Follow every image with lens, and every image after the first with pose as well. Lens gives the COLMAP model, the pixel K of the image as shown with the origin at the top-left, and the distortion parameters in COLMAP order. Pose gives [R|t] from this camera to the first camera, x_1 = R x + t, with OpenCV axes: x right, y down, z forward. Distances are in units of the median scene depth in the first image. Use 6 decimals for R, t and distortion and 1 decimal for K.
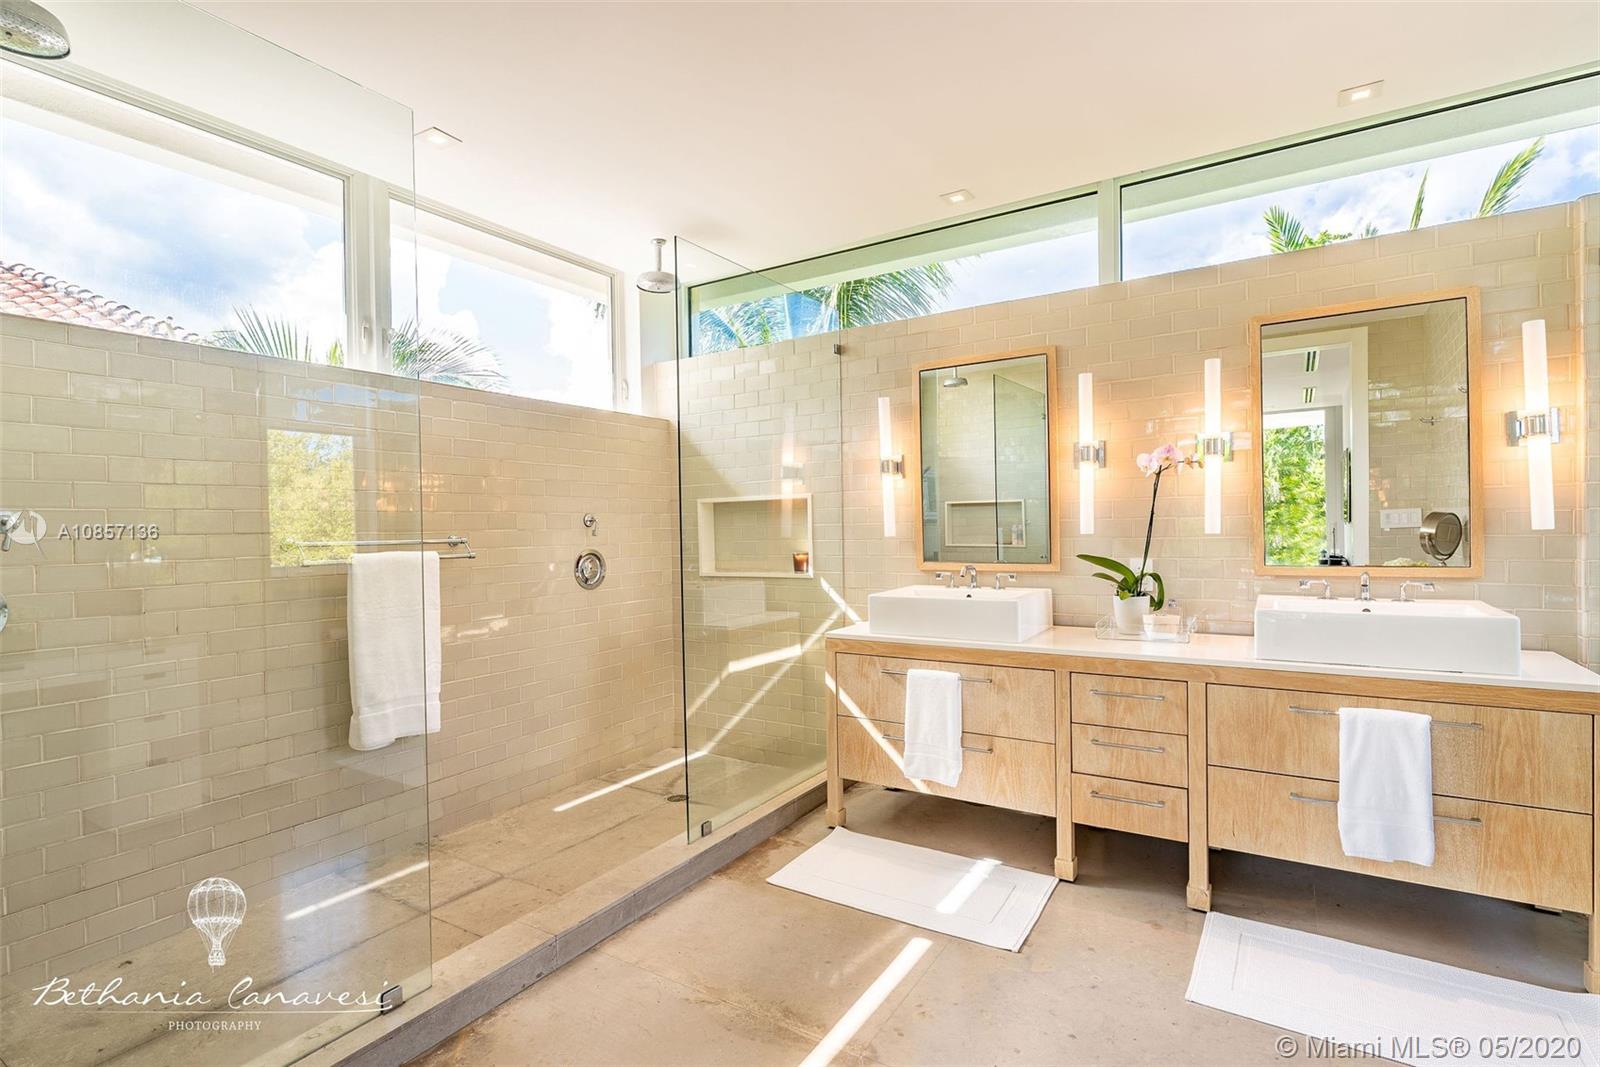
lens RADIAL K [[745.5, 0, 802.8], [0, 745.5, 538.7], [0, 0, 1]] dist [-0.002180, -0.000287]
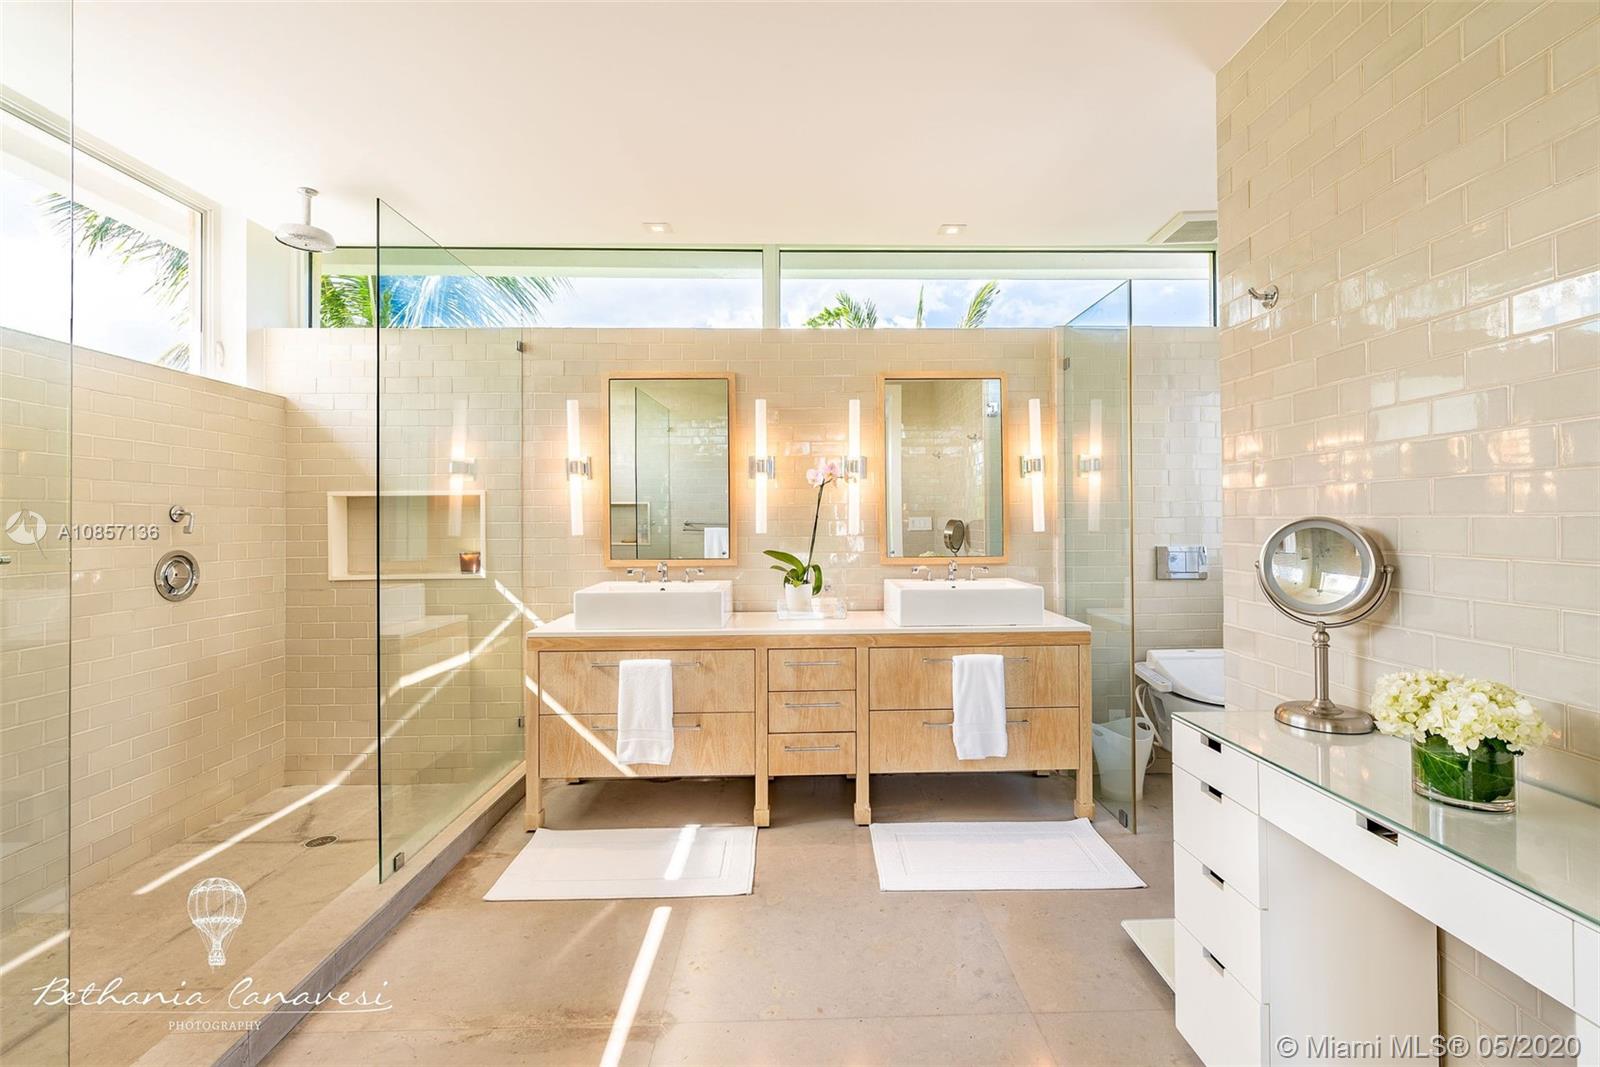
lens RADIAL K [[701.5, 0, 803.7], [0, 701.5, 521.8], [0, 0, 1]] dist [0.001118, 0.000159]
pose [[0.837597, 0.013412, 0.546125, -0.180581], [0.000069, 0.999696, -0.024657, 0.002773], [-0.546289, 0.020690, 0.837341, 0.021554]]
